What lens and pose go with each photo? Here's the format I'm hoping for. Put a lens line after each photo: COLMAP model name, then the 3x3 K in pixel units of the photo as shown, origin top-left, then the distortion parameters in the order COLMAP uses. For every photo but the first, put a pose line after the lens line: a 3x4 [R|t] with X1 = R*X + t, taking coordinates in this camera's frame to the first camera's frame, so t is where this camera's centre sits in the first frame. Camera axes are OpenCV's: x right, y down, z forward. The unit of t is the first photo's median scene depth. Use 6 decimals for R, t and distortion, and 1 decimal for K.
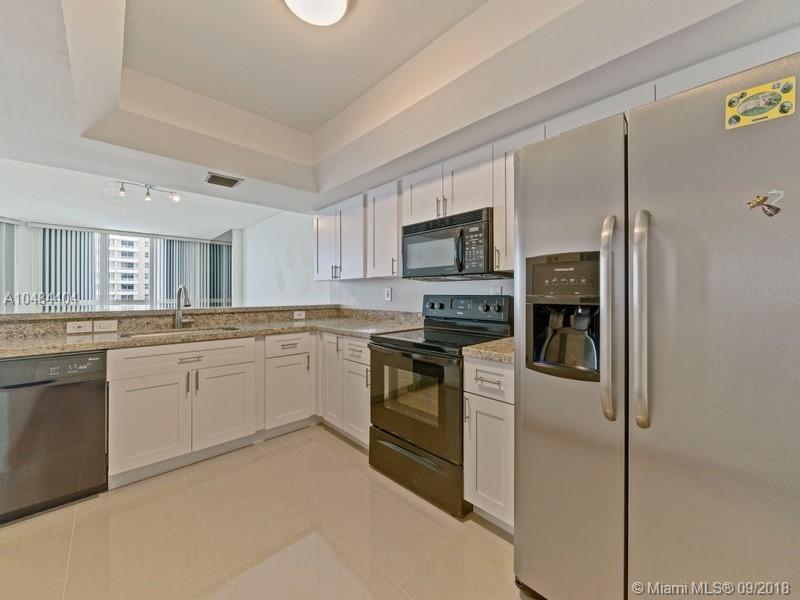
lens RADIAL K [[314.8, 0, 400.6], [0, 314.8, 292.9], [0, 0, 1]] dist [-0.004136, 0.000223]
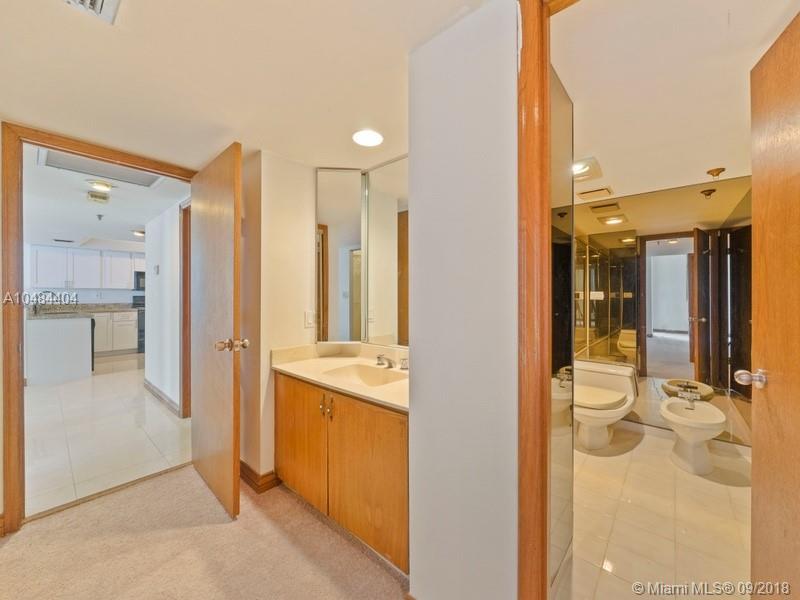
lens RADIAL K [[314.8, 0, 402.2], [0, 314.8, 297.4], [0, 0, 1]] dist [-0.004136, 0.000223]
pose [[-0.099252, -0.004588, 0.995052, -3.114677], [-0.000351, 0.999989, 0.004576, 0.005213], [-0.995062, 0.000105, -0.099253, -1.105302]]
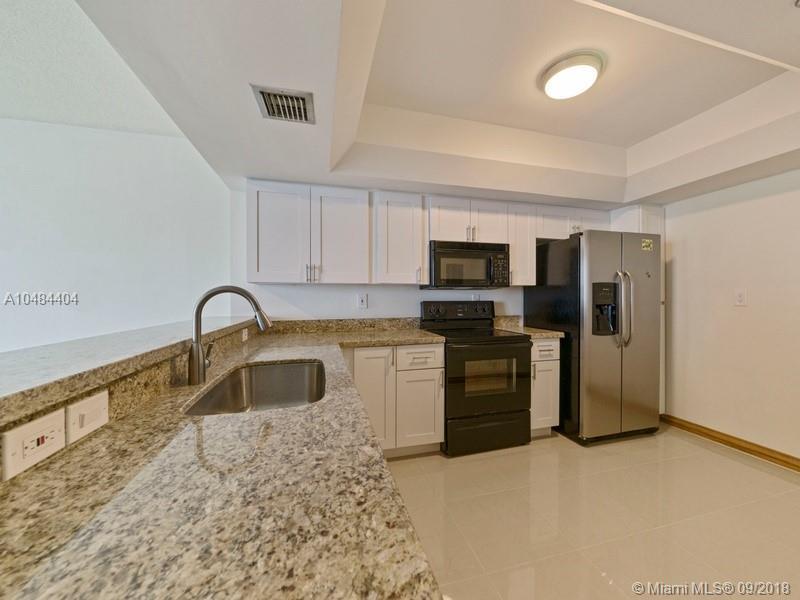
lens RADIAL K [[314.8, 0, 401.6], [0, 314.8, 301.3], [0, 0, 1]] dist [-0.004136, 0.000223]
pose [[0.465087, -0.010151, 0.885207, -1.085912], [0.002576, 0.999946, 0.010113, -0.006304], [-0.885261, -0.002424, 0.465088, 0.605265]]
